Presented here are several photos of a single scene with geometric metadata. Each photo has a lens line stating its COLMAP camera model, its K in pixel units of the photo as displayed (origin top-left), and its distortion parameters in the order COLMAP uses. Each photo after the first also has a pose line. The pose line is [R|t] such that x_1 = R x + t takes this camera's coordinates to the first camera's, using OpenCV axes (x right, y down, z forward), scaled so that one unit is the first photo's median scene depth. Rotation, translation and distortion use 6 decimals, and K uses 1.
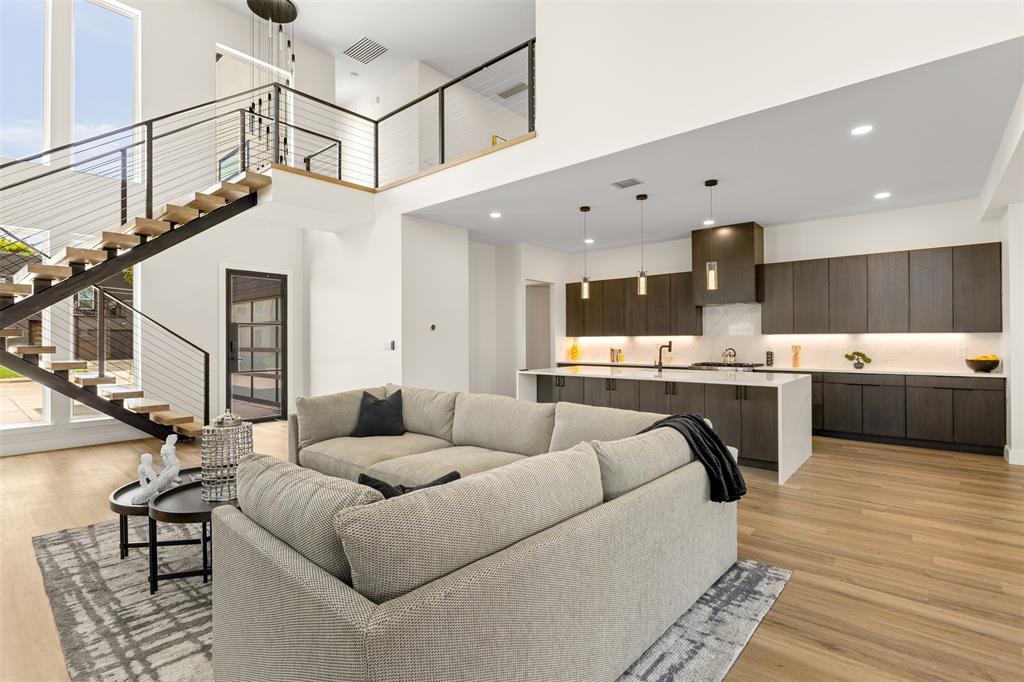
lens RADIAL K [[485.0, 0, 516.4], [0, 485.0, 340.6], [0, 0, 1]] dist [0.001768, 0.000396]
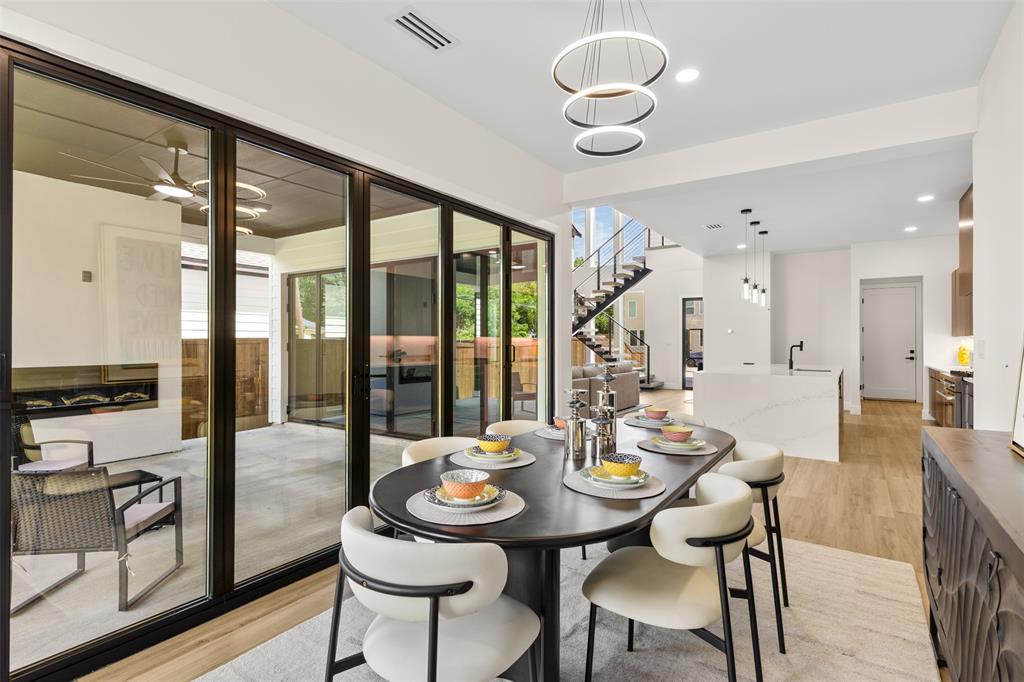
lens RADIAL K [[495.2, 0, 502.2], [0, 495.2, 338.8], [0, 0, 1]] dist [0.027666, -0.011632]
pose [[0.087427, 0.000577, -0.996171, 1.249391], [-0.001755, 0.999998, 0.000425, -0.003519], [0.996169, 0.001711, 0.087428, 0.226931]]
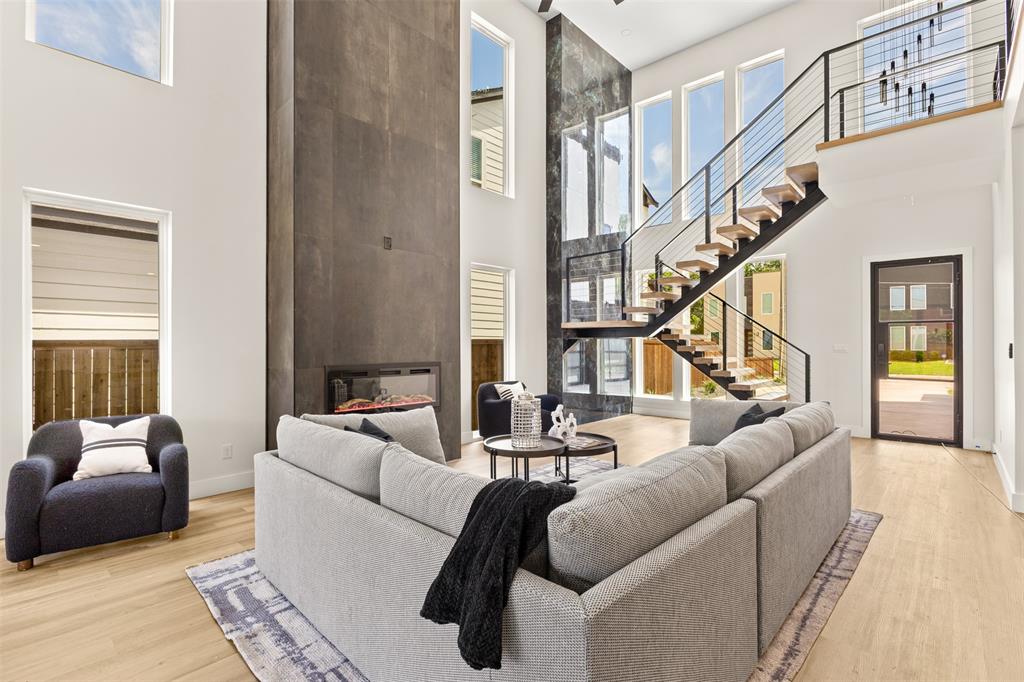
lens RADIAL K [[478.4, 0, 502.8], [0, 478.4, 341.2], [0, 0, 1]] dist [-0.001659, -0.000241]
pose [[-0.056371, -0.001782, -0.998408, 0.363955], [0.000068, 0.999998, -0.001789, -0.001006], [0.998410, -0.000169, -0.056371, 0.411682]]
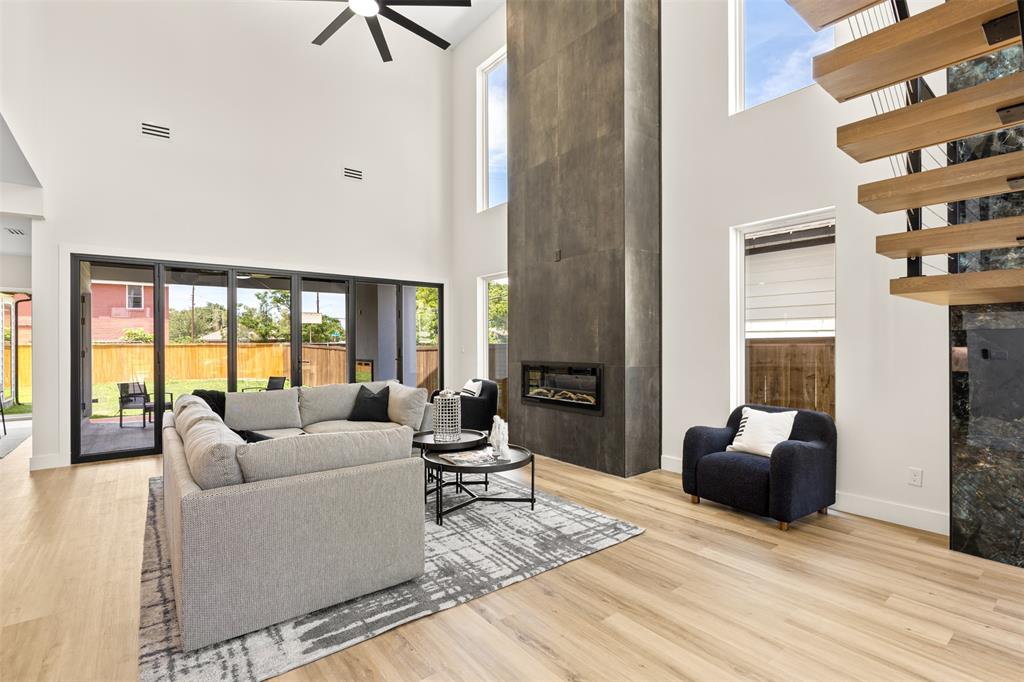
lens RADIAL K [[485.0, 0, 516.4], [0, 485.0, 340.6], [0, 0, 1]] dist [0.001768, 0.000396]
pose [[-0.979857, 0.009296, 0.199482, -0.438651], [0.008492, 0.999952, -0.004886, -0.001680], [-0.199518, -0.003093, -0.979889, 1.022690]]
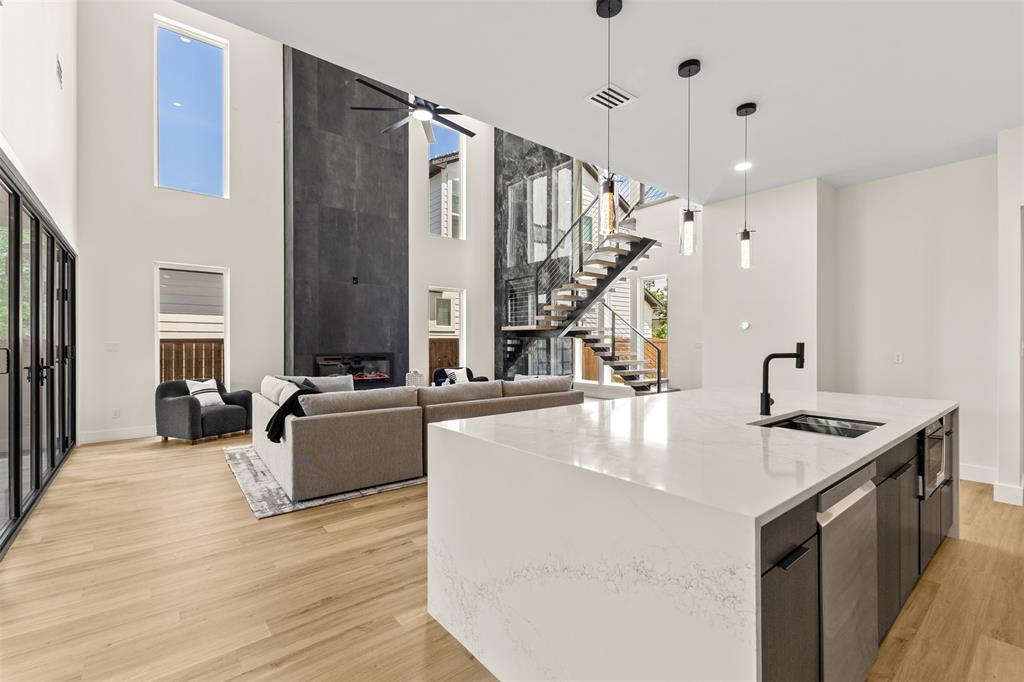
lens RADIAL K [[445.6, 0, 505.6], [0, 445.6, 343.0], [0, 0, 1]] dist [0.011374, 0.000083]
pose [[-0.194429, 0.005478, -0.980901, 0.667153], [-0.001388, 0.999982, 0.005860, -0.001140], [0.980916, 0.002501, -0.194418, 0.778177]]
